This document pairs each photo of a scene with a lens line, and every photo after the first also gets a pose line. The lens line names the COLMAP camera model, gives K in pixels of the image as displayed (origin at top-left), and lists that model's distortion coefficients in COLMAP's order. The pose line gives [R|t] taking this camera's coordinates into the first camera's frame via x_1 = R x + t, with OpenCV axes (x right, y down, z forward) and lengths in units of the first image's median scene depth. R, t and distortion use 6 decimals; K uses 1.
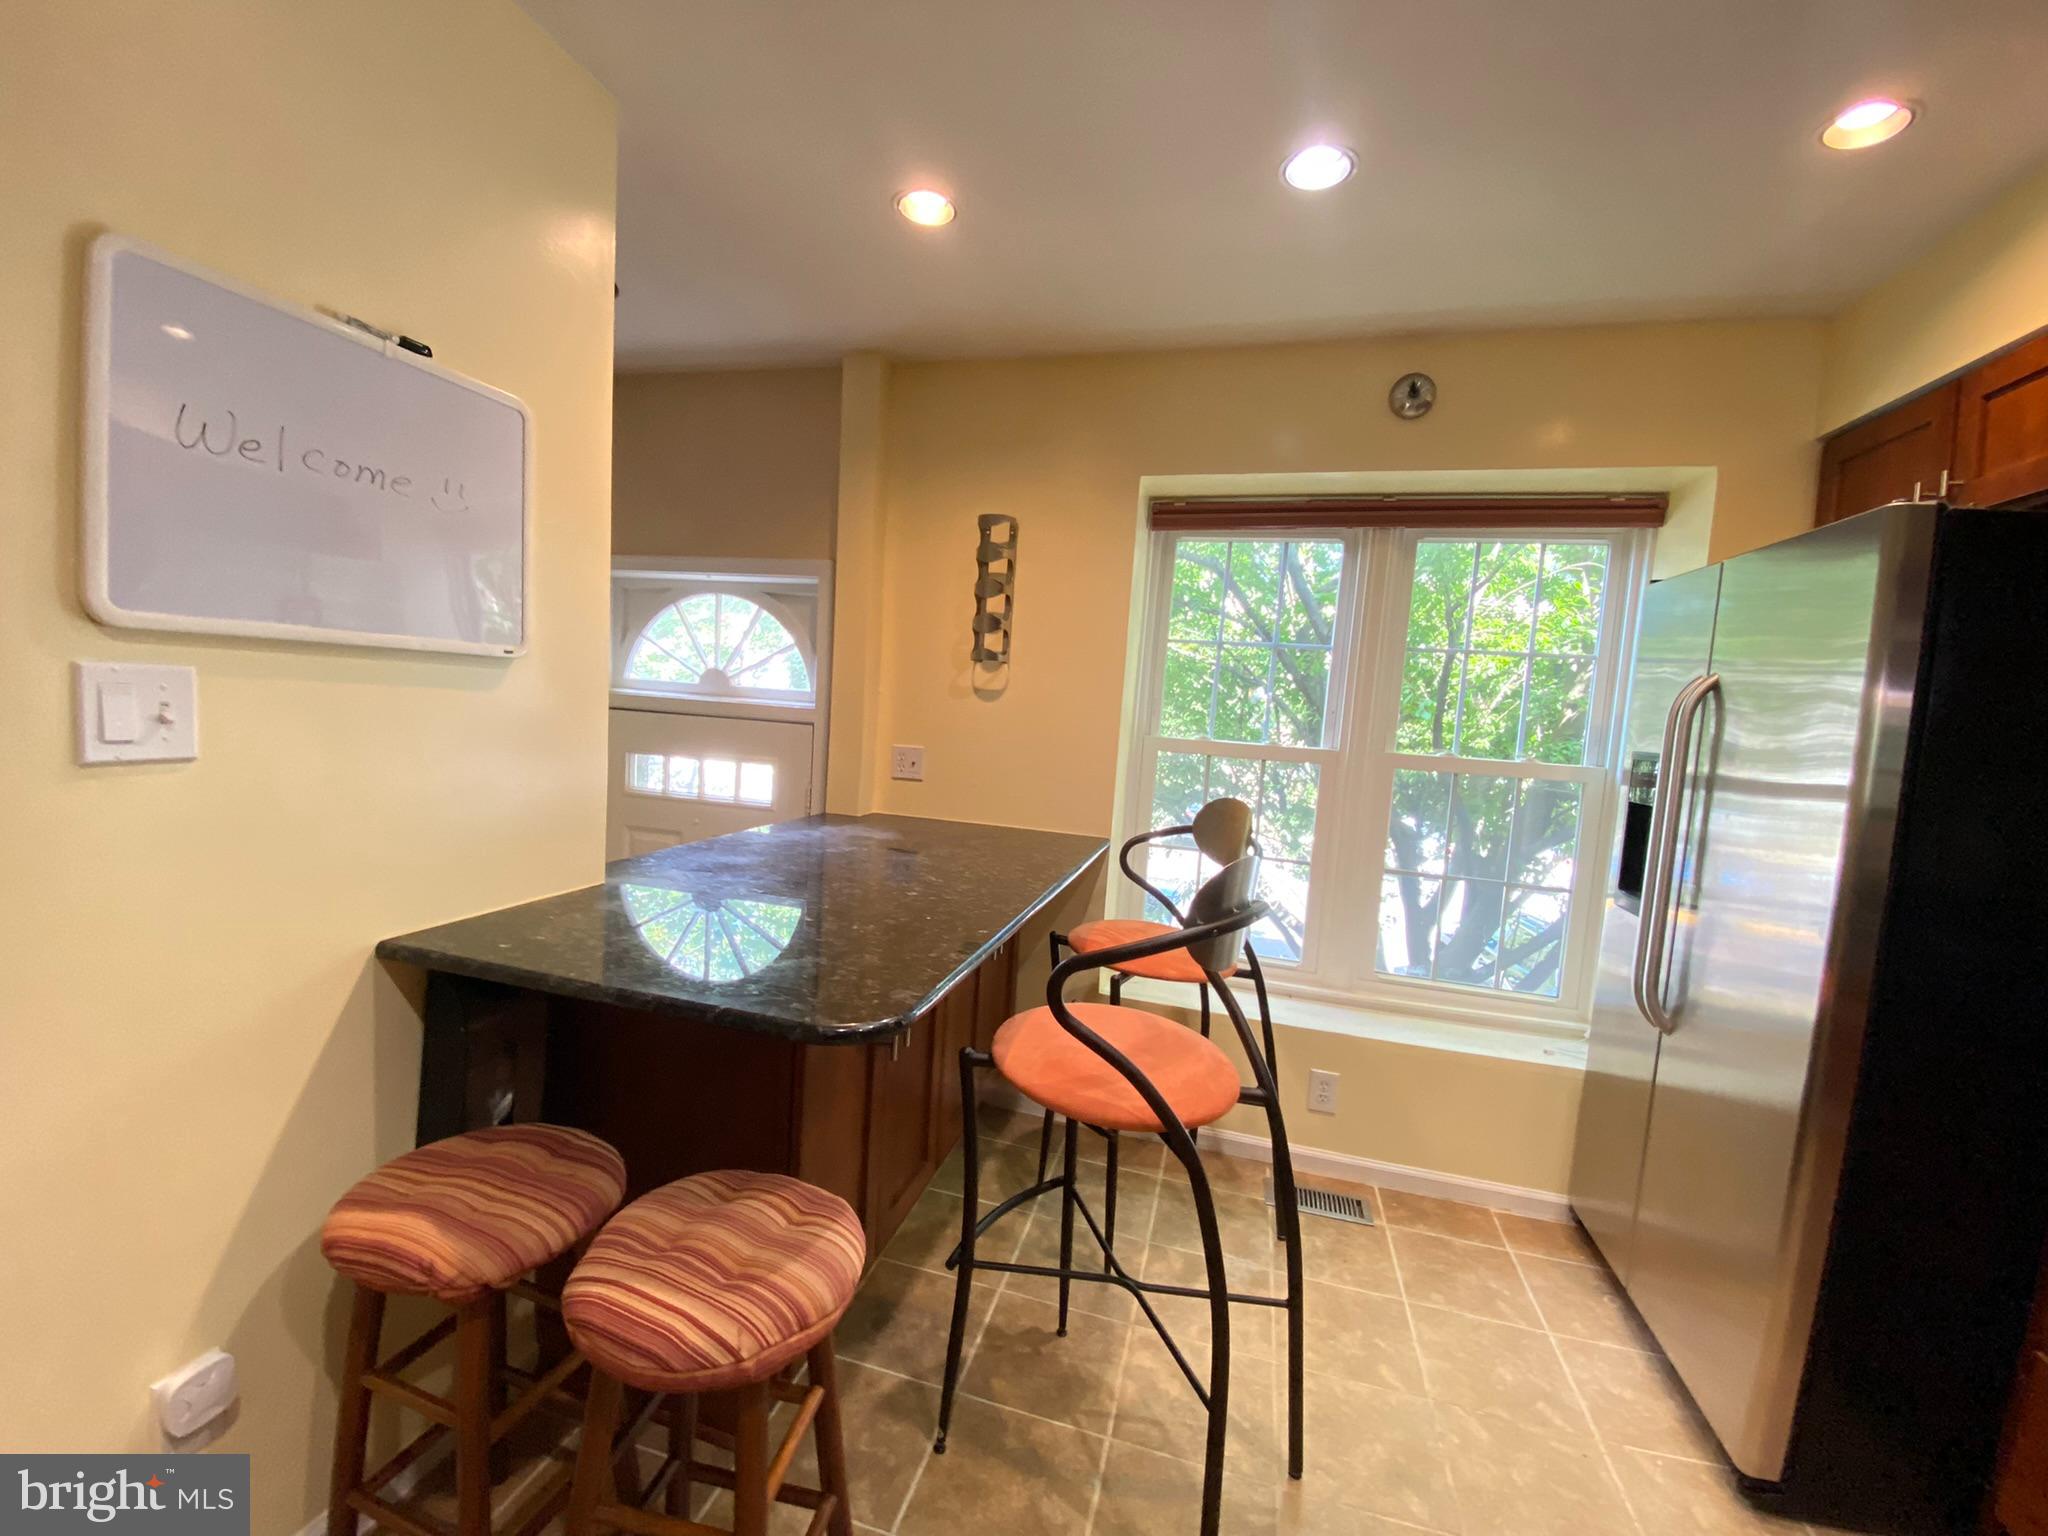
lens RADIAL K [[821.3, 0, 1038.2], [0, 821.3, 768.3], [0, 0, 1]] dist [0.039179, 0.000031]
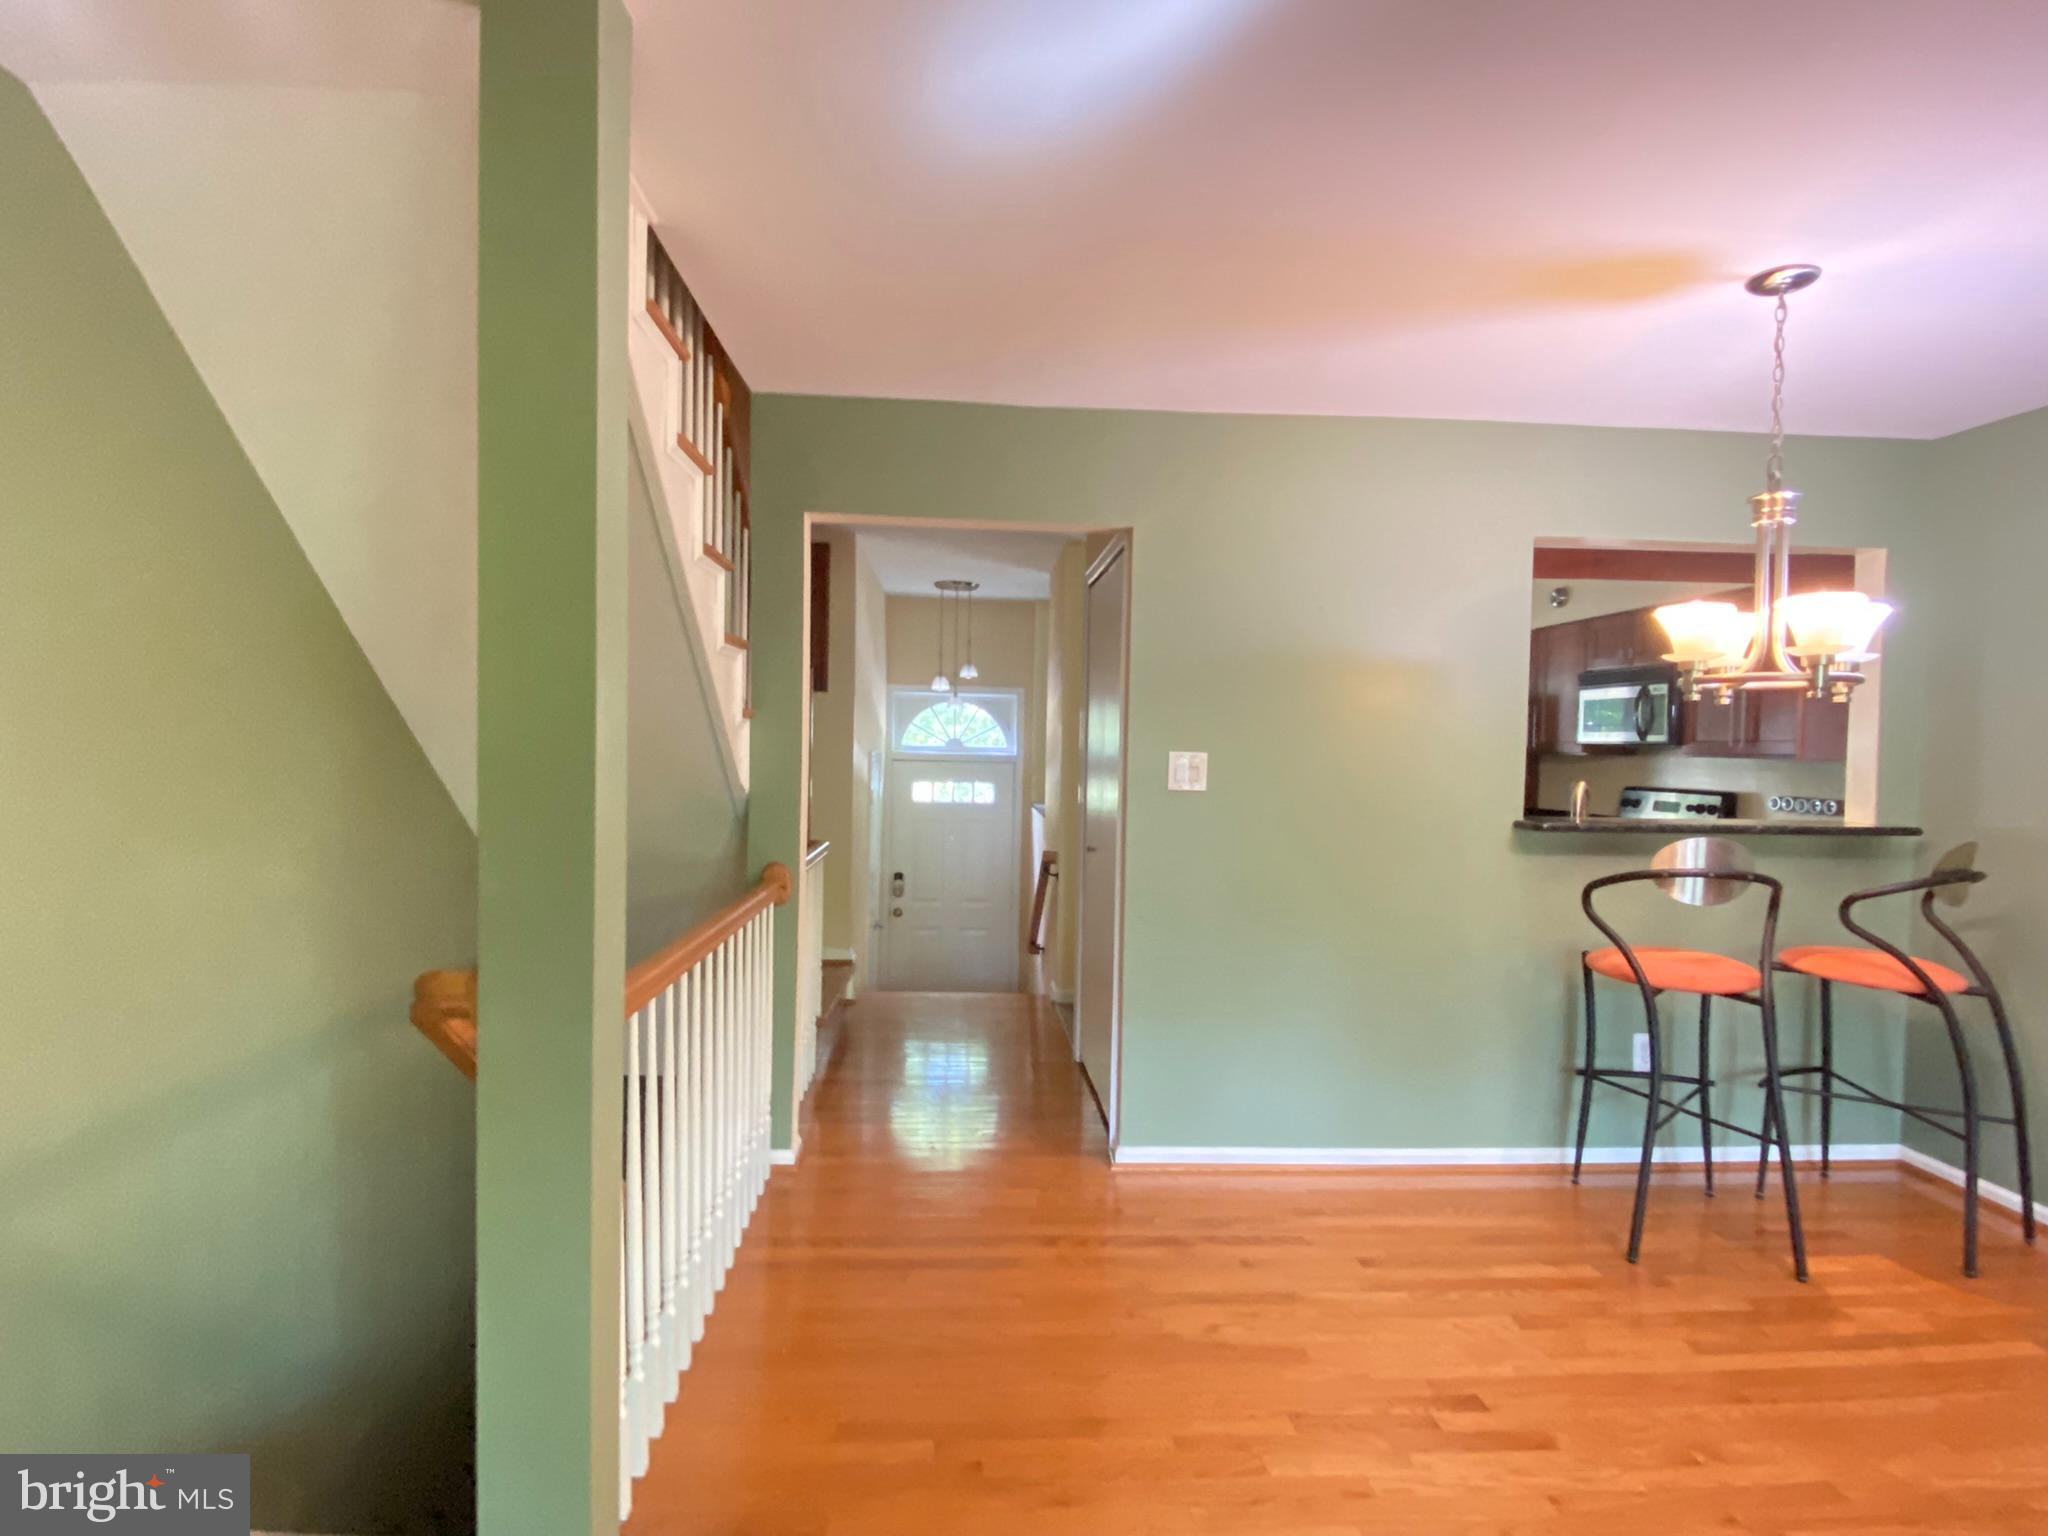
lens RADIAL K [[988.2, 0, 1020.9], [0, 988.2, 770.2], [0, 0, 1]] dist [0.066666, -0.055018]
pose [[0.950470, -0.059240, 0.305119, -1.403680], [0.069327, 0.997344, -0.022319, 0.034255], [-0.302986, 0.042367, 0.952053, -1.918450]]
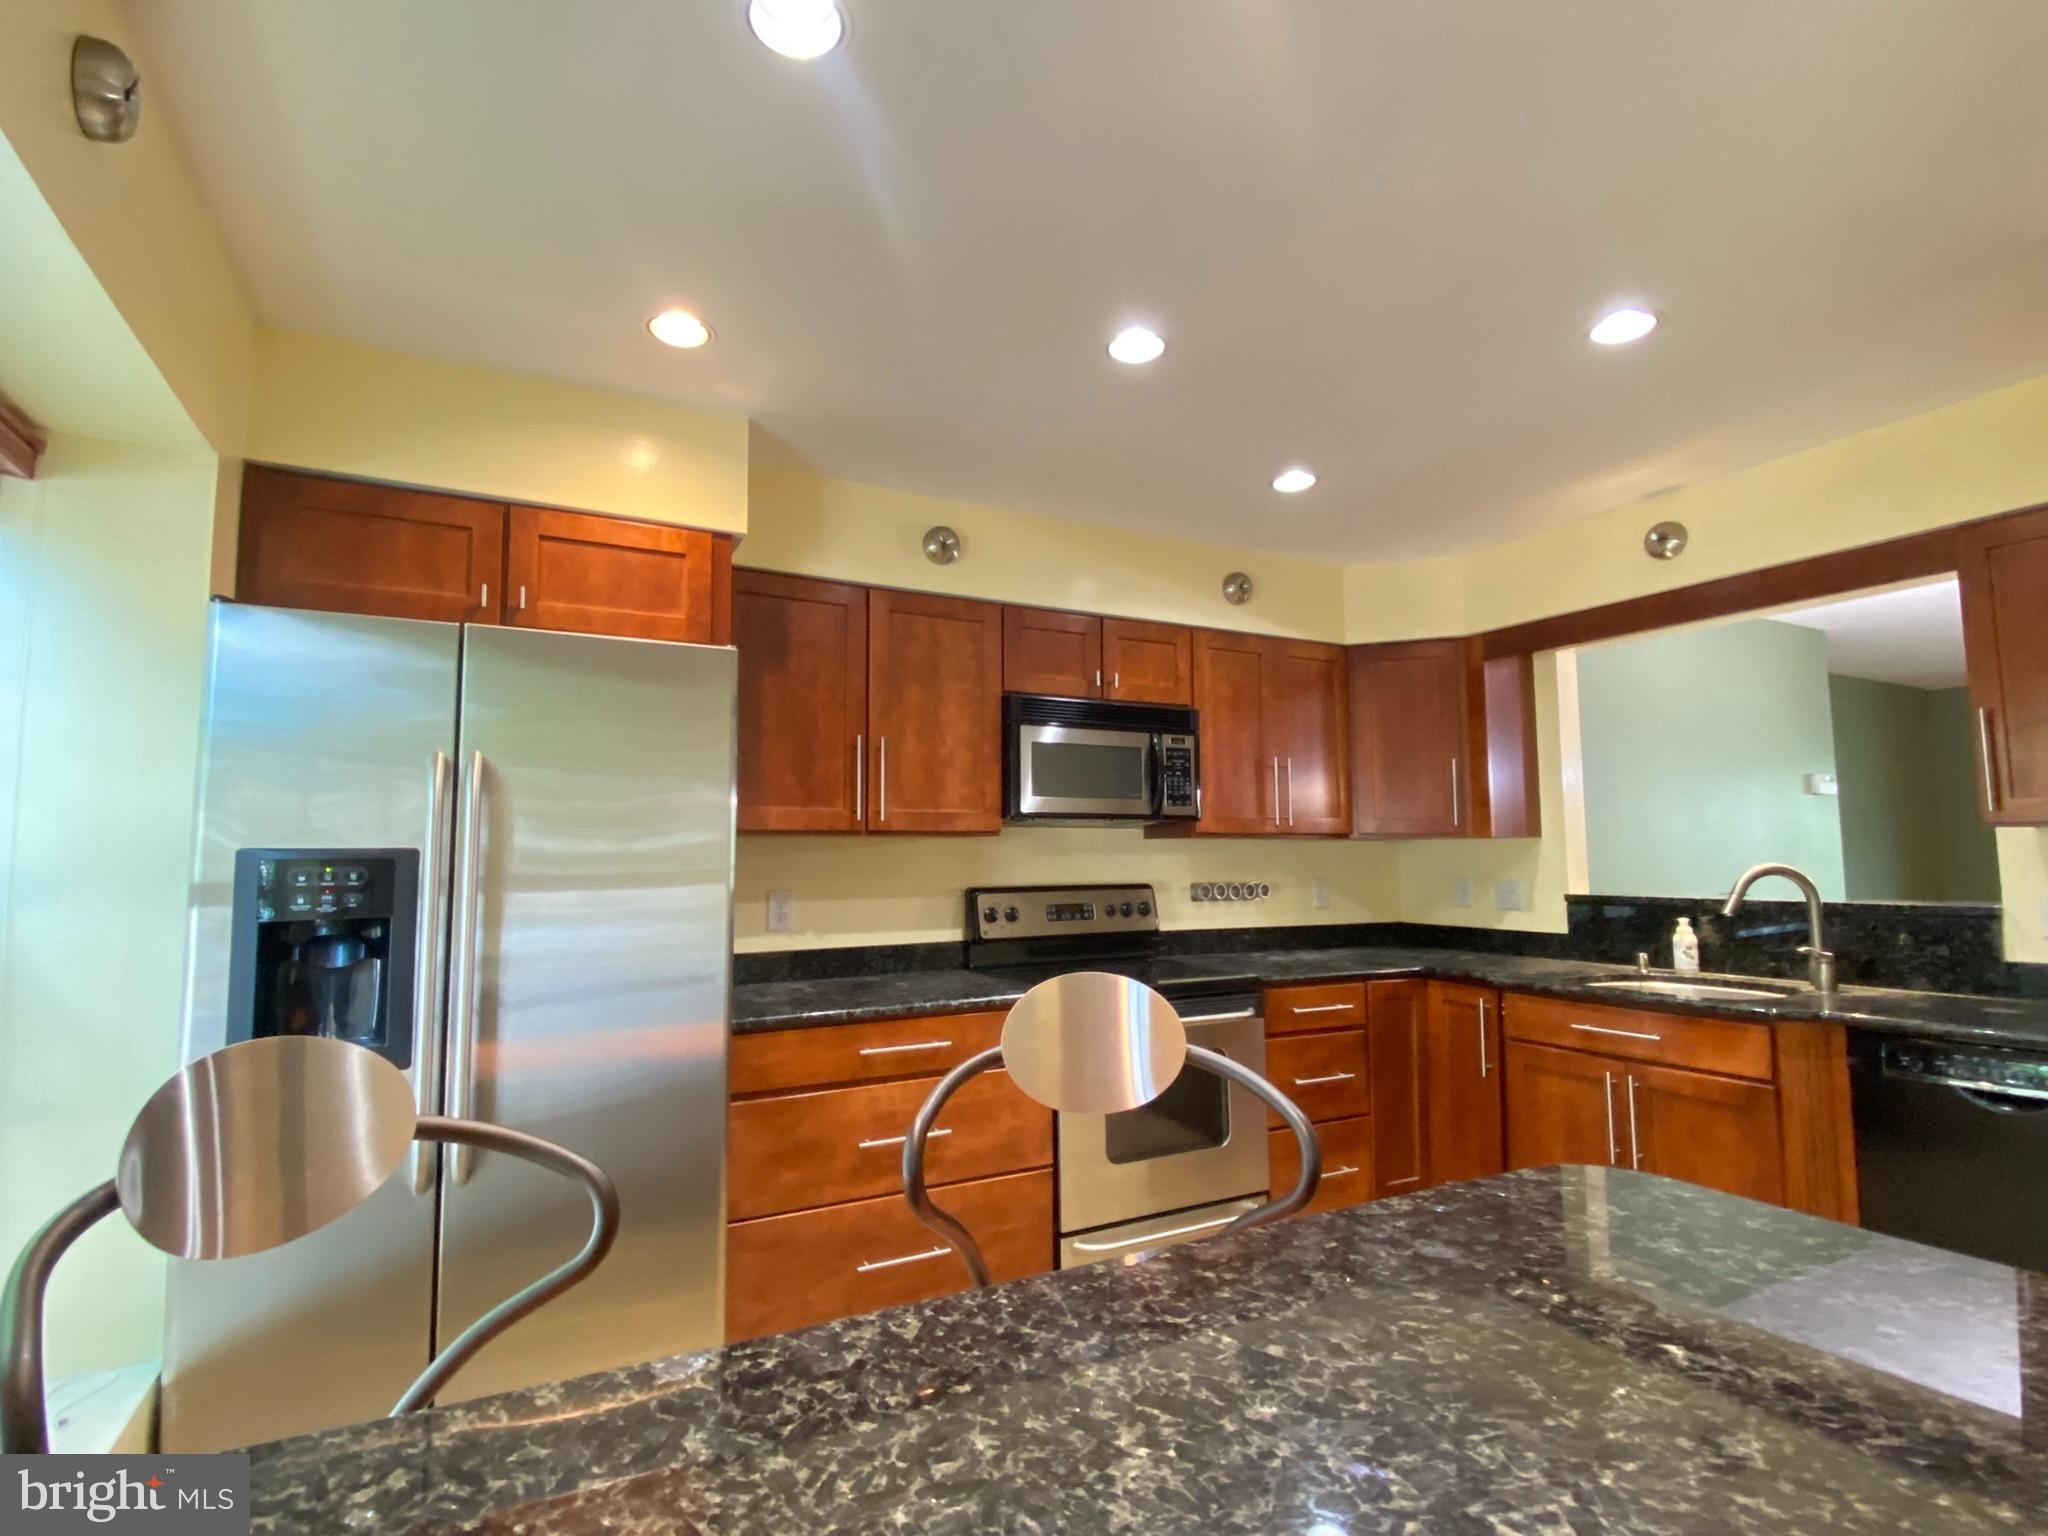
lens RADIAL K [[988.2, 0, 1020.9], [0, 988.2, 770.2], [0, 0, 1]] dist [0.066666, -0.055018]
pose [[-0.672544, 0.005977, 0.740033, -0.303056], [0.019885, 0.999752, 0.009997, -0.076254], [-0.739790, 0.021440, -0.672496, 1.107611]]
